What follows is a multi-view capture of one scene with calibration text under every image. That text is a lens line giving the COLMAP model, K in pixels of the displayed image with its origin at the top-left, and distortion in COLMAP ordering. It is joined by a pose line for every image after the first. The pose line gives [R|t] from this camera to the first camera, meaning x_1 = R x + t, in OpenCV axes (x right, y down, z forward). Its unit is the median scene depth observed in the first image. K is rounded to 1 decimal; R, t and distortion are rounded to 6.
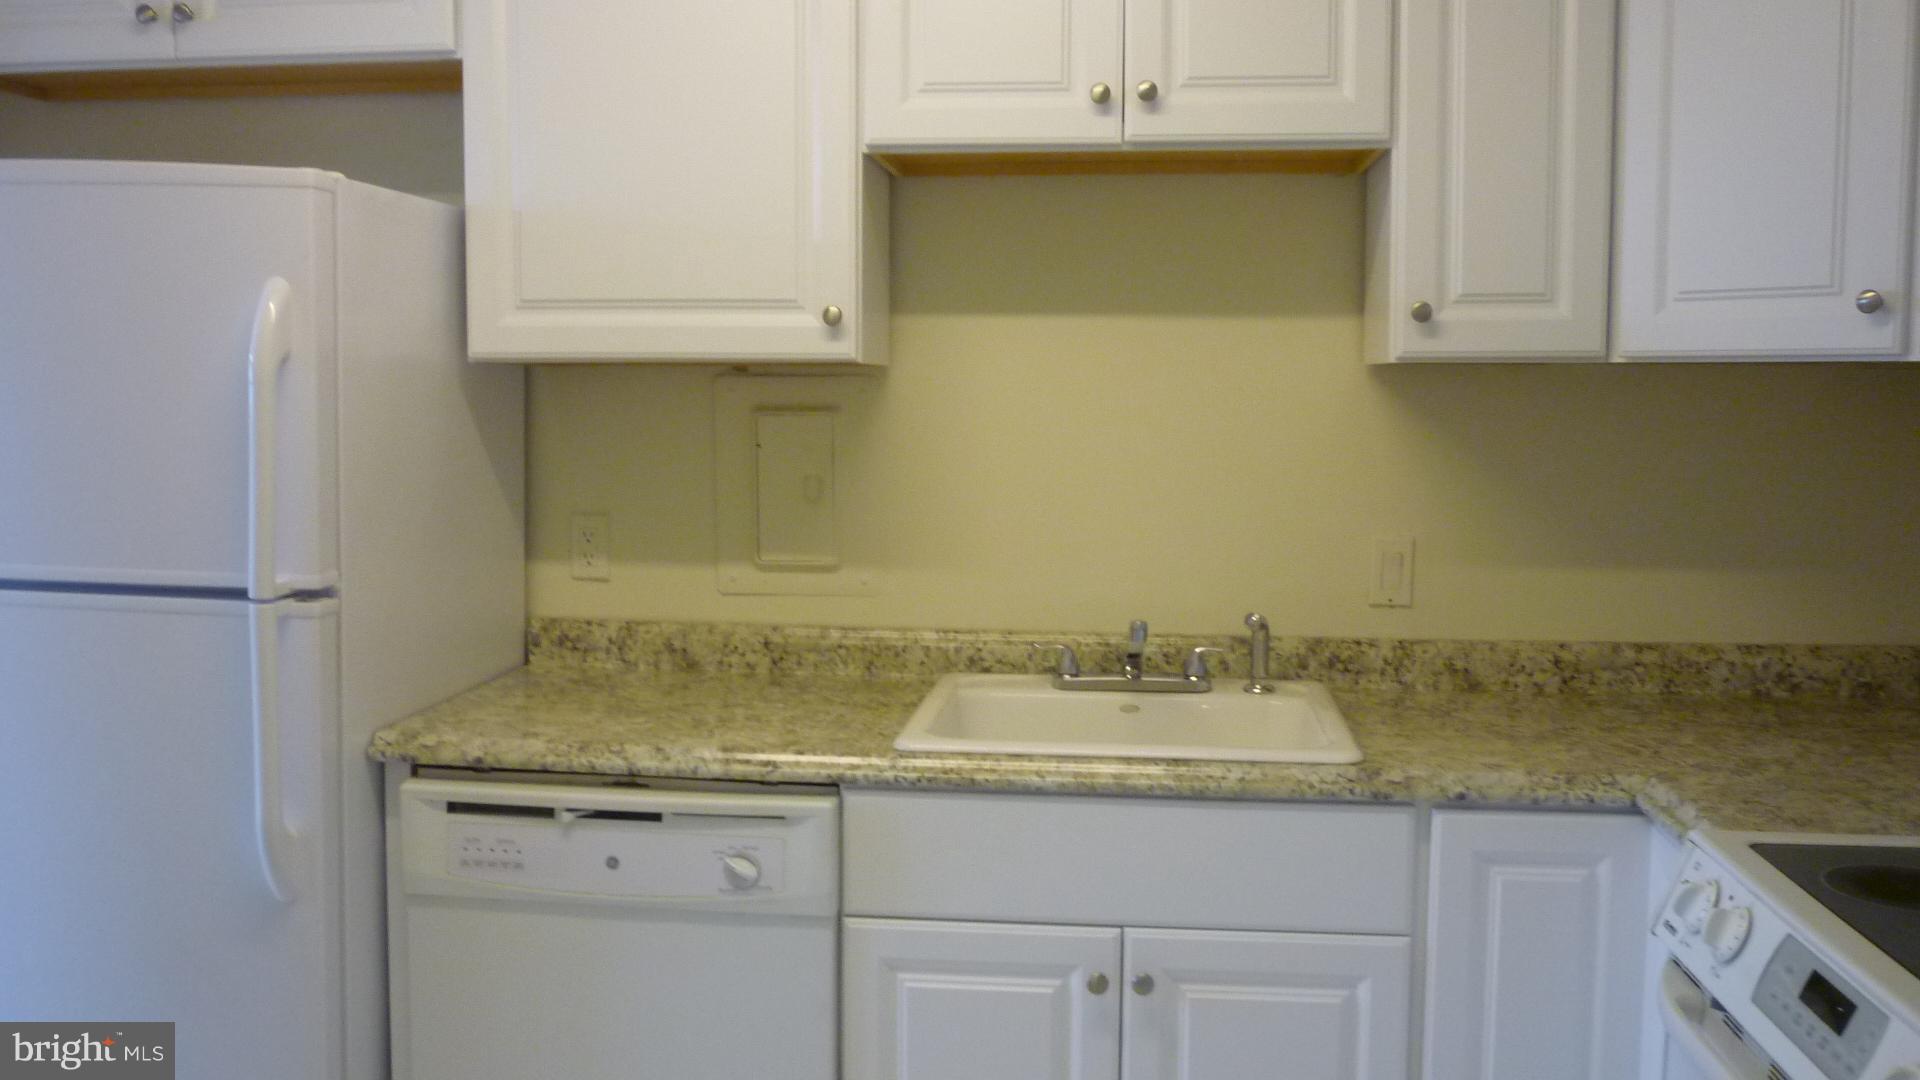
lens RADIAL K [[1675.3, 0, 951.1], [0, 1675.3, 527.7], [0, 0, 1]] dist [-0.036546, 0.032300]
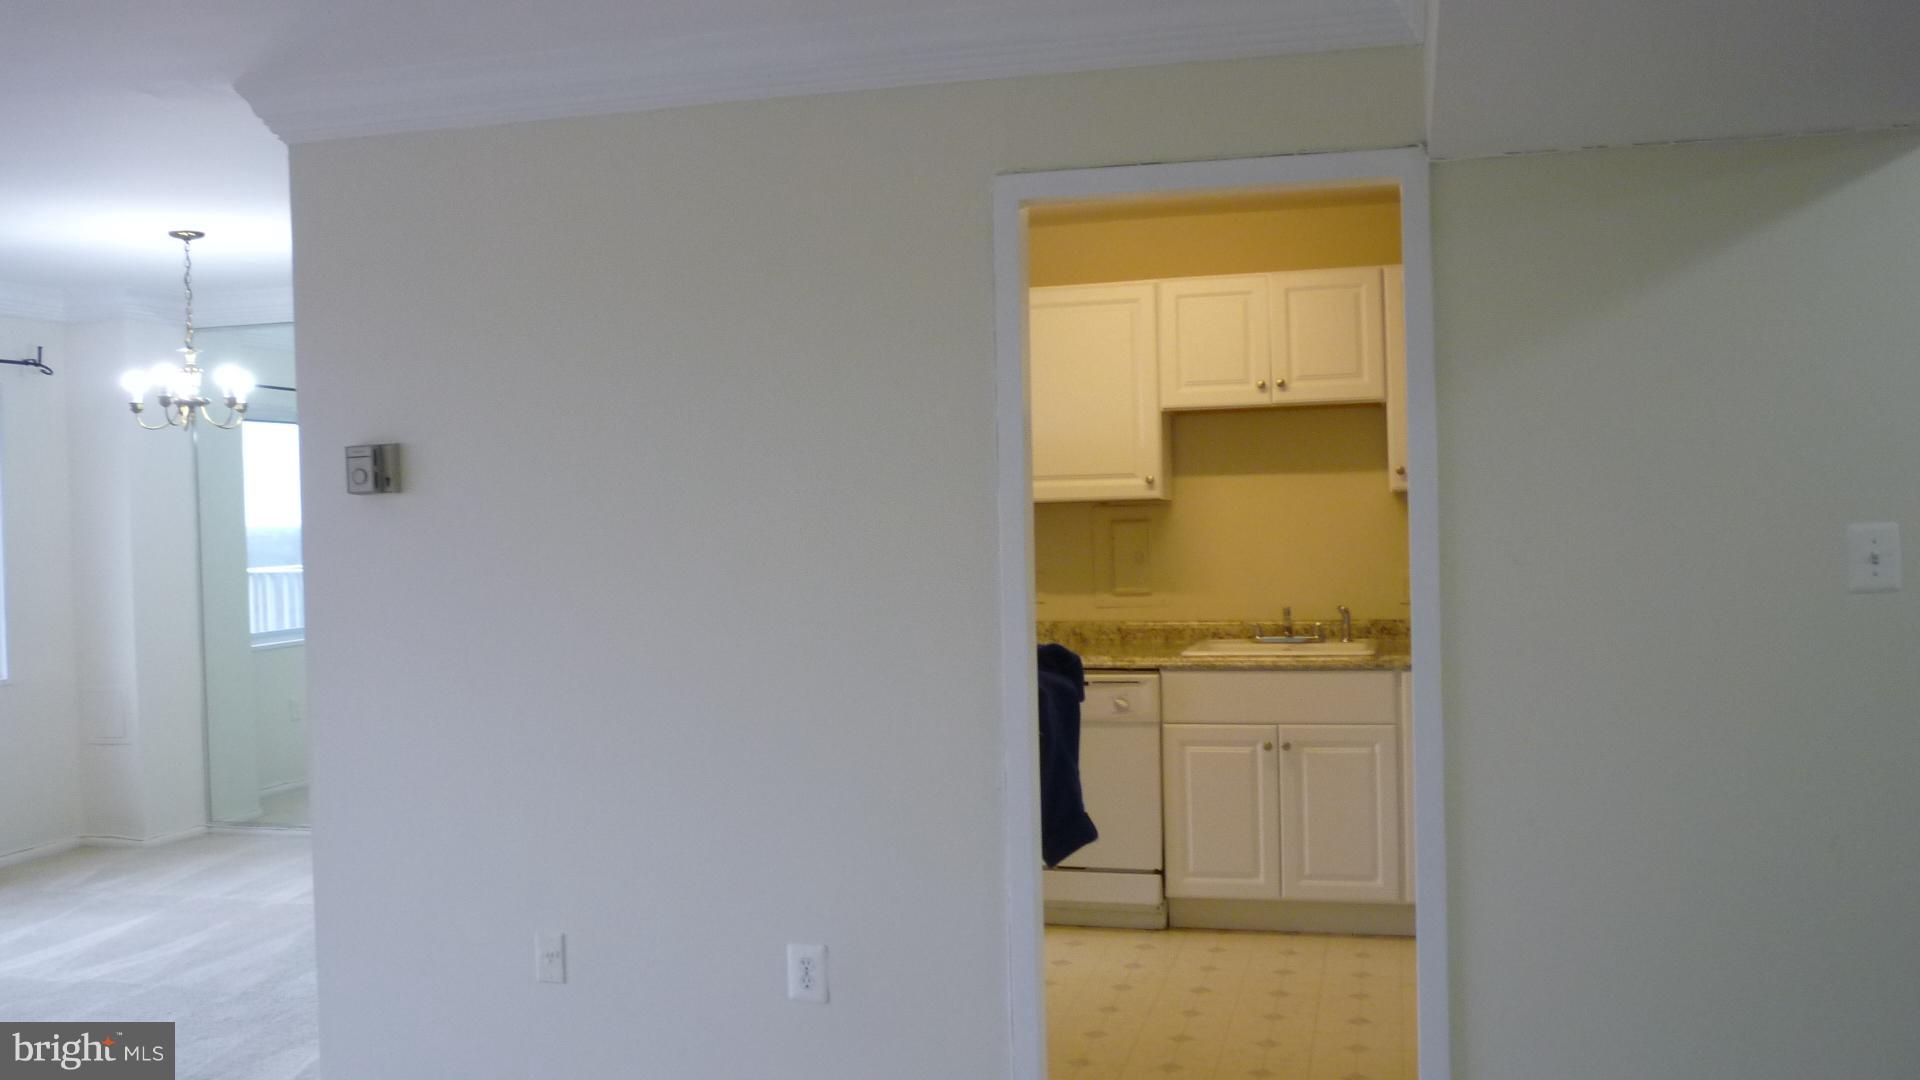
lens RADIAL K [[1675.3, 0, 955.3], [0, 1675.3, 537.3], [0, 0, 1]] dist [-0.036546, 0.032300]
pose [[0.988758, -0.026767, -0.147108, 0.003113], [0.015680, 0.996983, -0.076018, 0.134669], [0.148699, 0.072857, 0.986195, -1.419252]]
